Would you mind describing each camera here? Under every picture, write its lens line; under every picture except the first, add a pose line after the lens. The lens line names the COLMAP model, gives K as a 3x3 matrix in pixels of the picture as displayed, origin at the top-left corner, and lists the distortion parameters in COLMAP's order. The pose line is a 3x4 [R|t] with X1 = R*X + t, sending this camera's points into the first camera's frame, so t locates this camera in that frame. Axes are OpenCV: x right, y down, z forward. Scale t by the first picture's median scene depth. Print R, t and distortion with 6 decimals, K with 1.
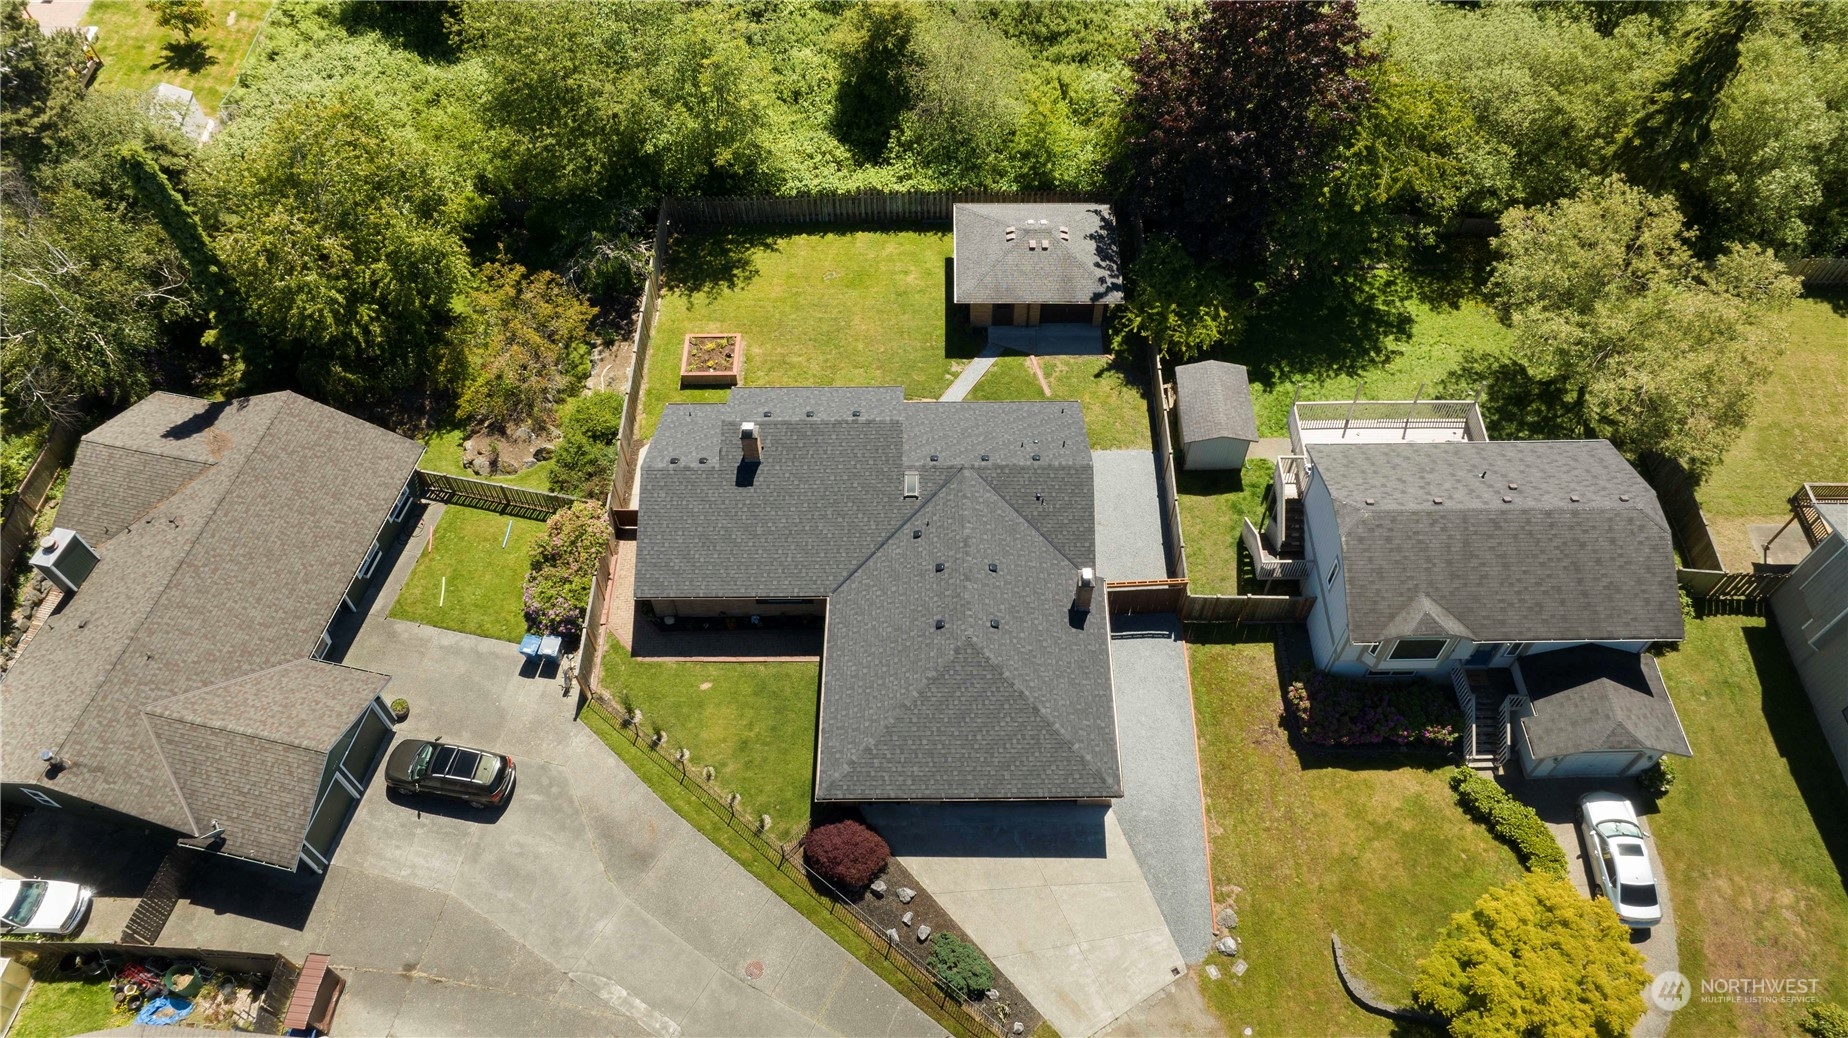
lens RADIAL K [[1298.7, 0, 916.6], [0, 1298.7, 528.7], [0, 0, 1]] dist [-0.011486, 0.001003]
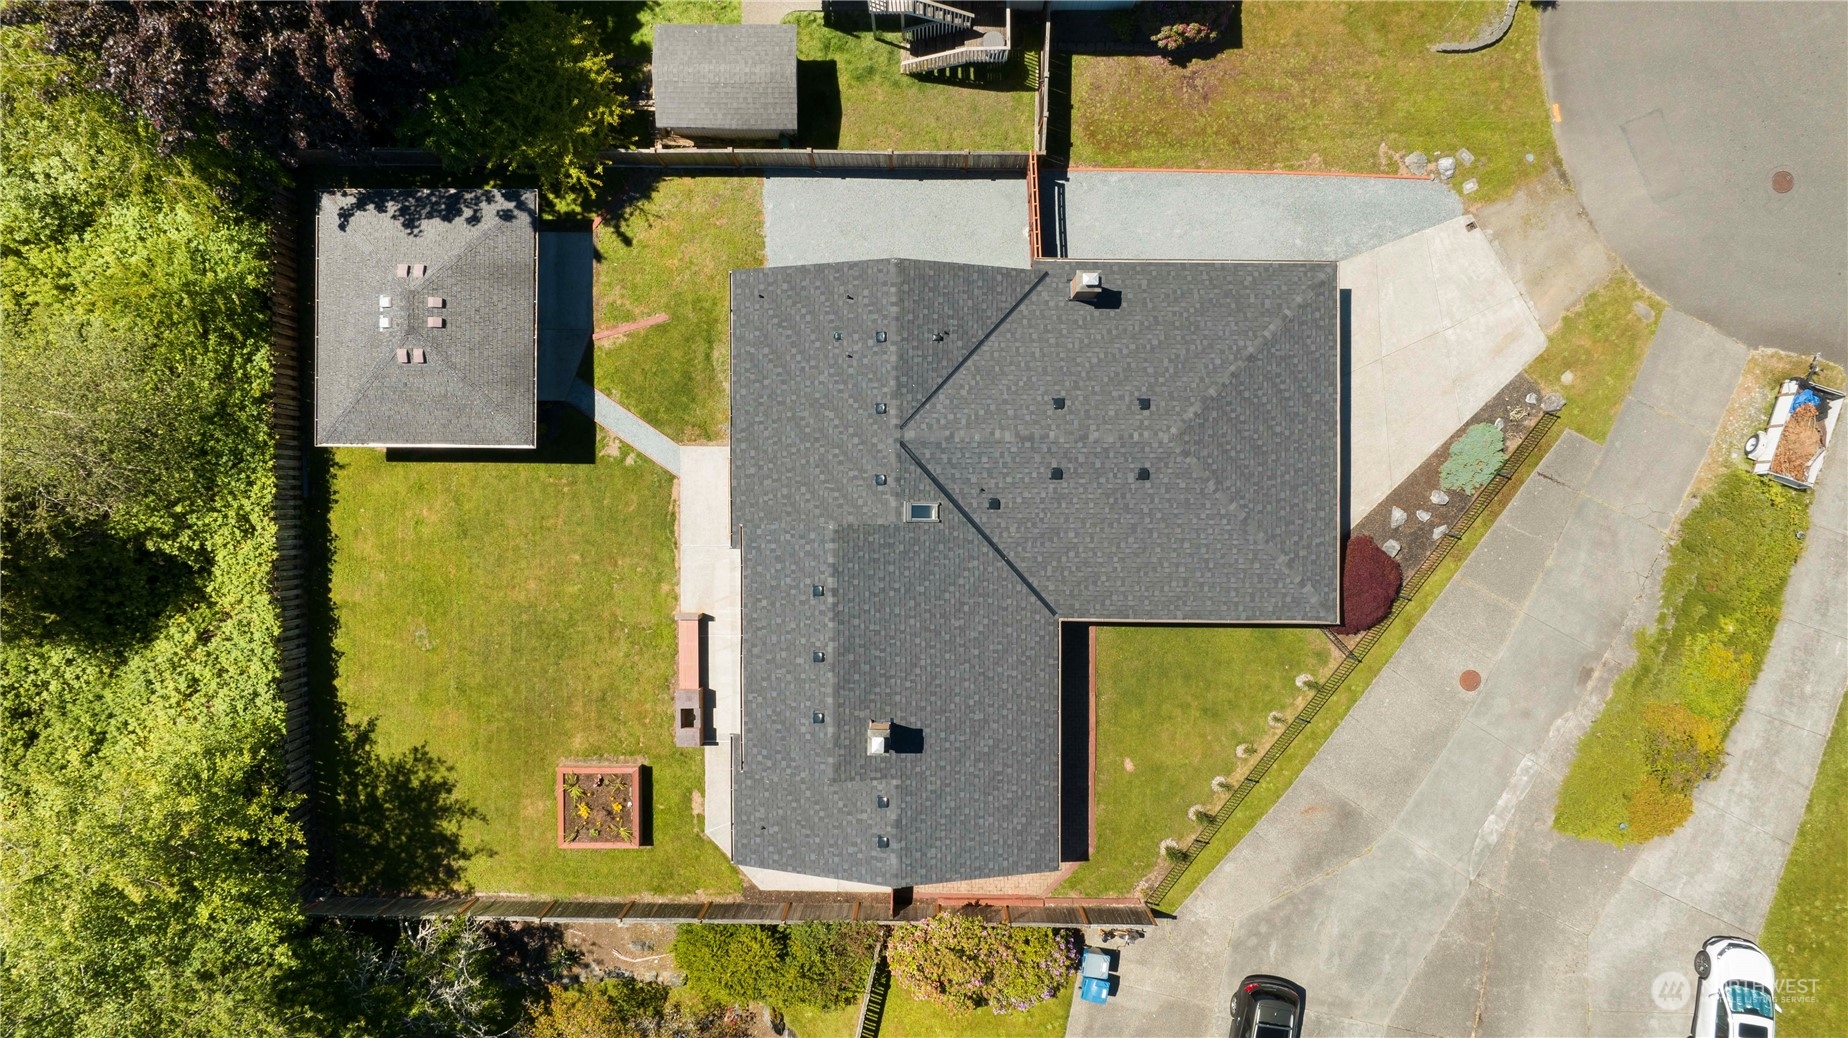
lens RADIAL K [[1298.7, 0, 916.6], [0, 1298.7, 528.7], [0, 0, 1]] dist [-0.011486, 0.001003]
pose [[-0.000414, -0.999962, -0.008677, -0.006304], [0.824894, -0.005246, 0.565263, -0.400615], [-0.565287, -0.006924, 0.824865, 0.361001]]
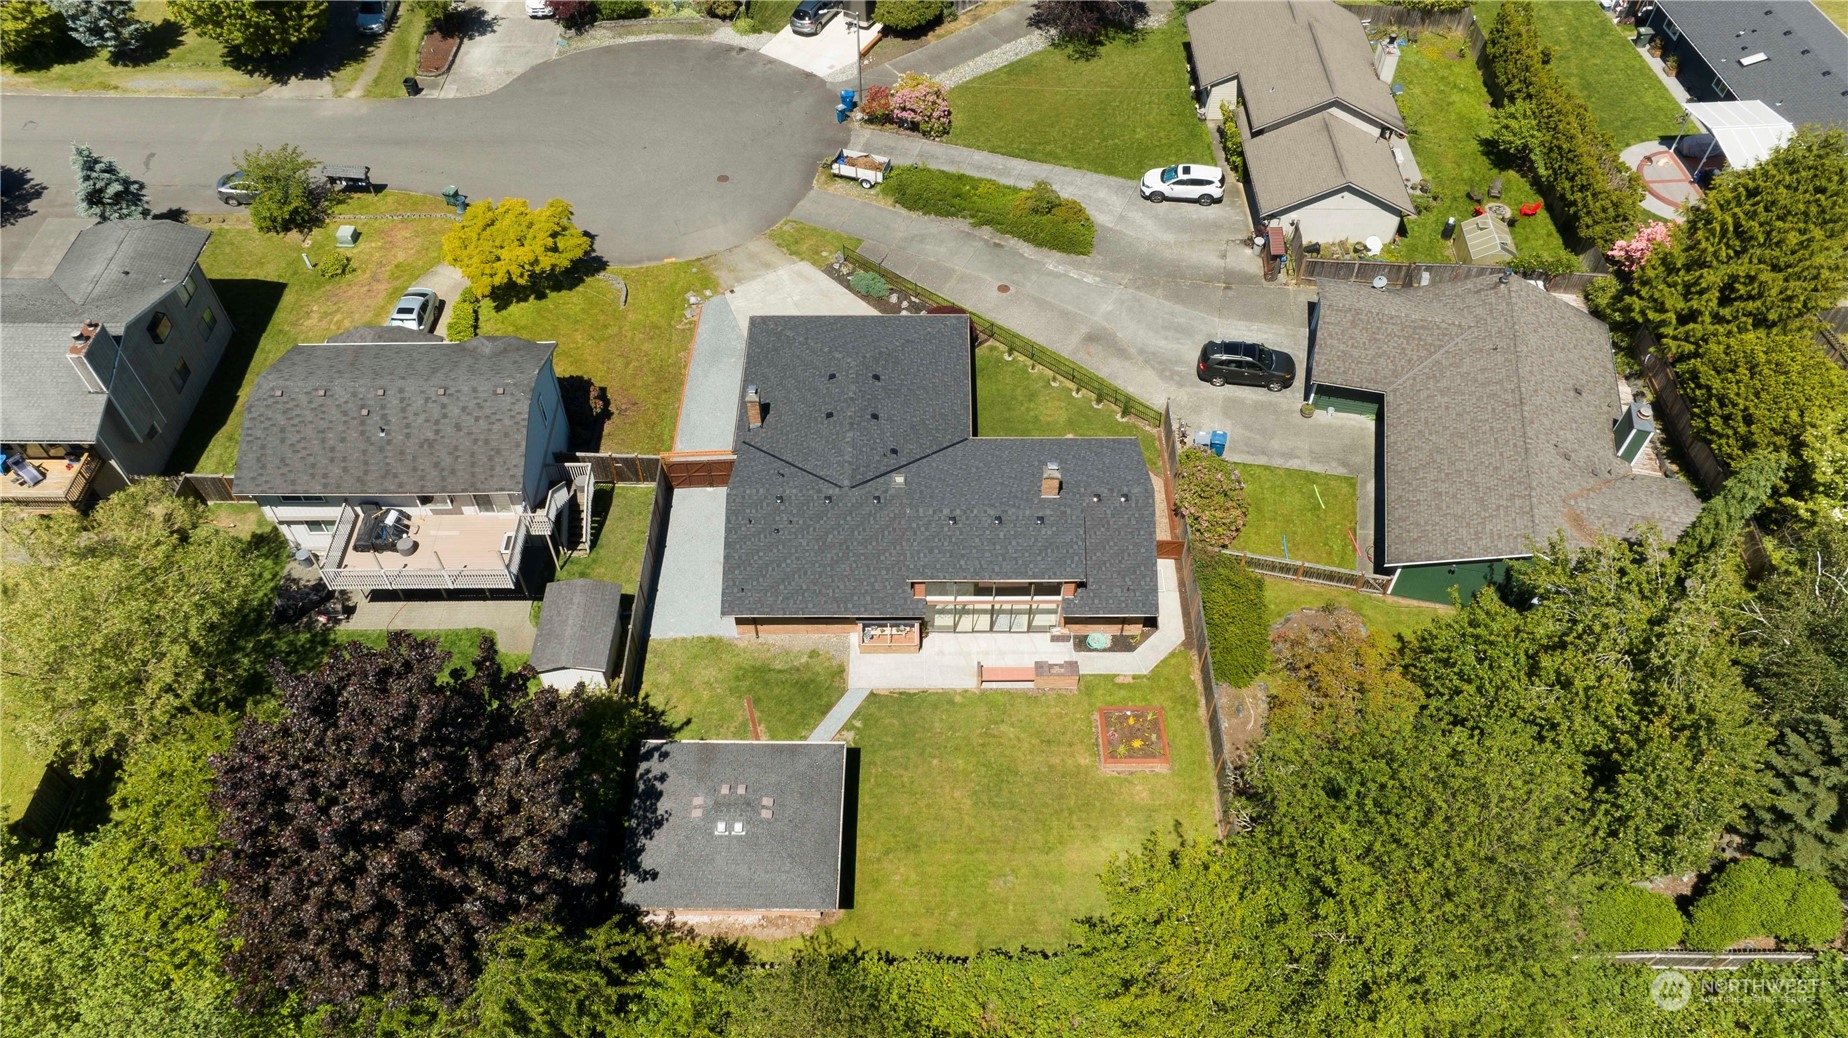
lens RADIAL K [[1298.7, 0, 916.6], [0, 1298.7, 528.7], [0, 0, 1]] dist [-0.011486, 0.001003]
pose [[-0.999946, 0.007762, 0.006886, -0.023122], [0.004421, -0.281688, 0.959496, -0.966005], [0.009388, 0.959475, 0.281638, 0.658018]]
